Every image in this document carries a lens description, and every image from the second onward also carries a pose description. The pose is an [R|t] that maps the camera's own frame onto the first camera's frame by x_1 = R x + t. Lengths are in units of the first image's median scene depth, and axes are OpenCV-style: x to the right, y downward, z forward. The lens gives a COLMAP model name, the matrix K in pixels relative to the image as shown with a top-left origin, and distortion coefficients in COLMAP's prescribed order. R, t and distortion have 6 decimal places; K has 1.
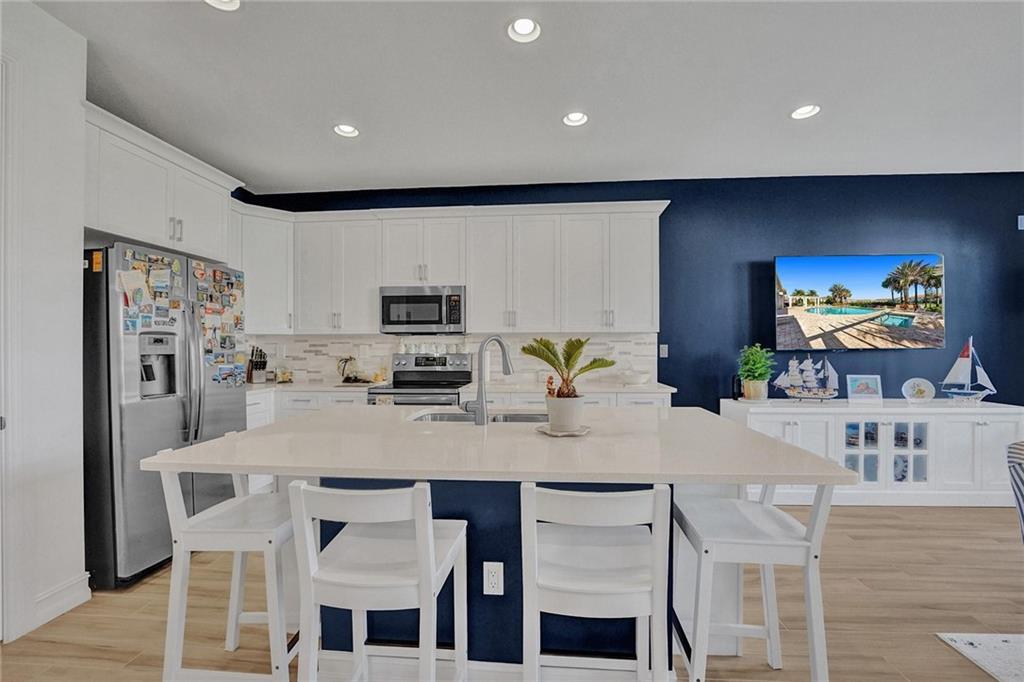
lens RADIAL K [[436.7, 0, 510.4], [0, 436.7, 346.3], [0, 0, 1]] dist [-0.011654, -0.000059]
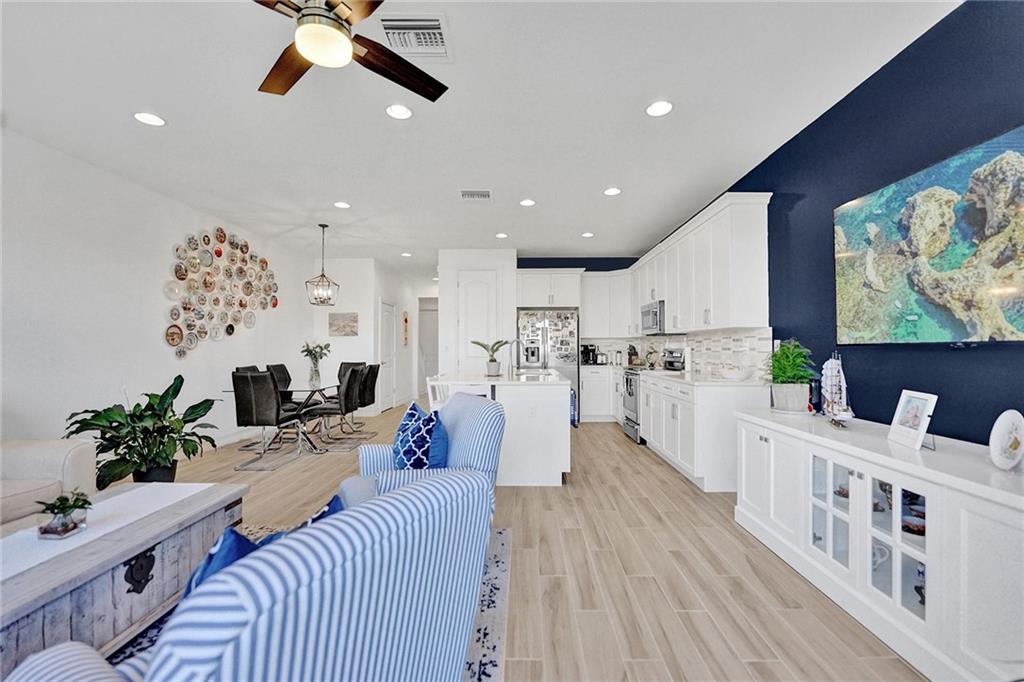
lens RADIAL K [[401.2, 0, 516.8], [0, 401.2, 343.9], [0, 0, 1]] dist [-0.025700, -0.000118]
pose [[0.079732, -0.006337, -0.996796, 1.179969], [0.002410, 0.999978, -0.006164, 0.008928], [0.996813, -0.001911, 0.079745, 0.446906]]
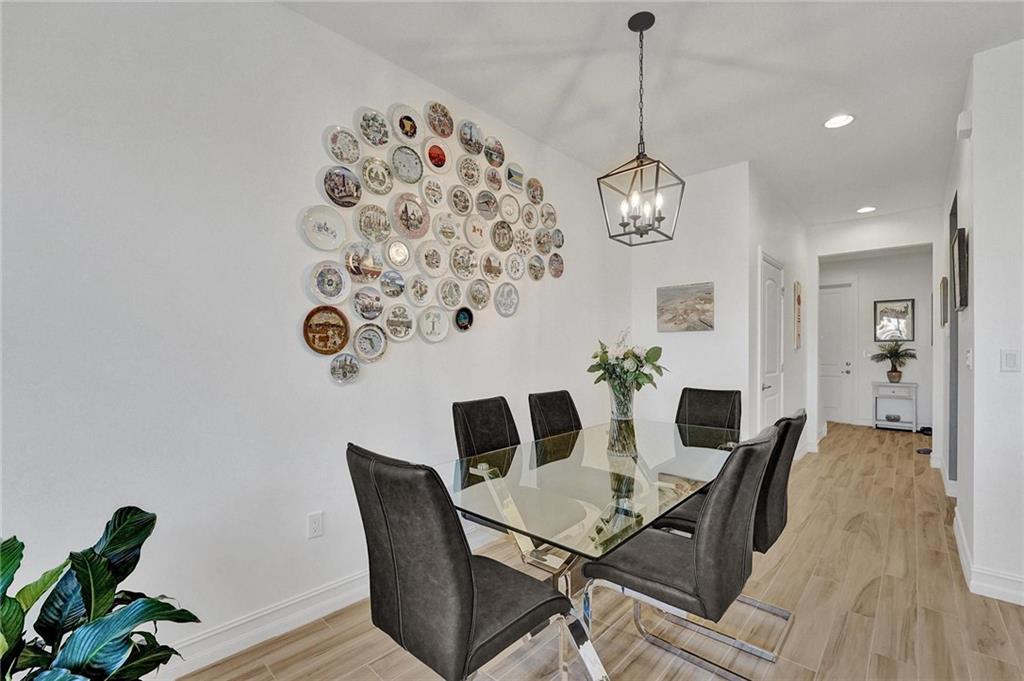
lens RADIAL K [[443.8, 0, 508.7], [0, 443.8, 349.8], [0, 0, 1]] dist [-0.026842, 0.000306]
pose [[-0.621075, 0.001603, -0.783750, 0.272805], [0.000120, 0.999998, 0.001950, -0.000821], [0.783751, 0.001117, -0.621074, 0.086874]]
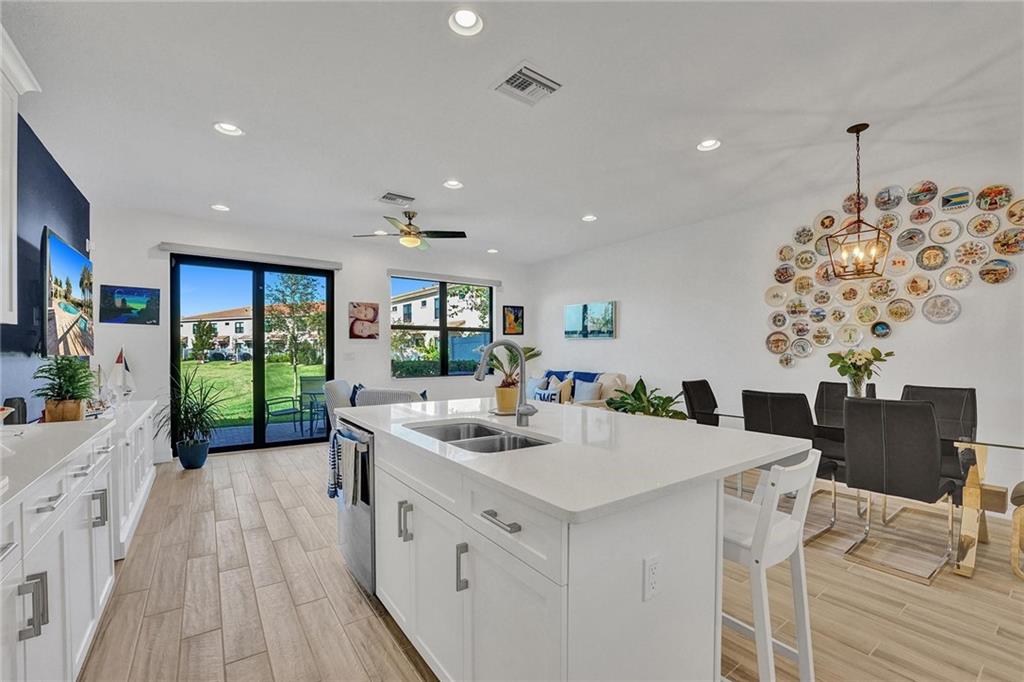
lens RADIAL K [[446.6, 0, 535.7], [0, 446.6, 354.7], [0, 0, 1]] dist [-0.022561, 0.000282]
pose [[-0.682338, -0.001082, 0.731036, -0.465788], [0.002240, 0.999991, 0.003570, 0.002916], [-0.731034, 0.004073, -0.682329, 0.885917]]
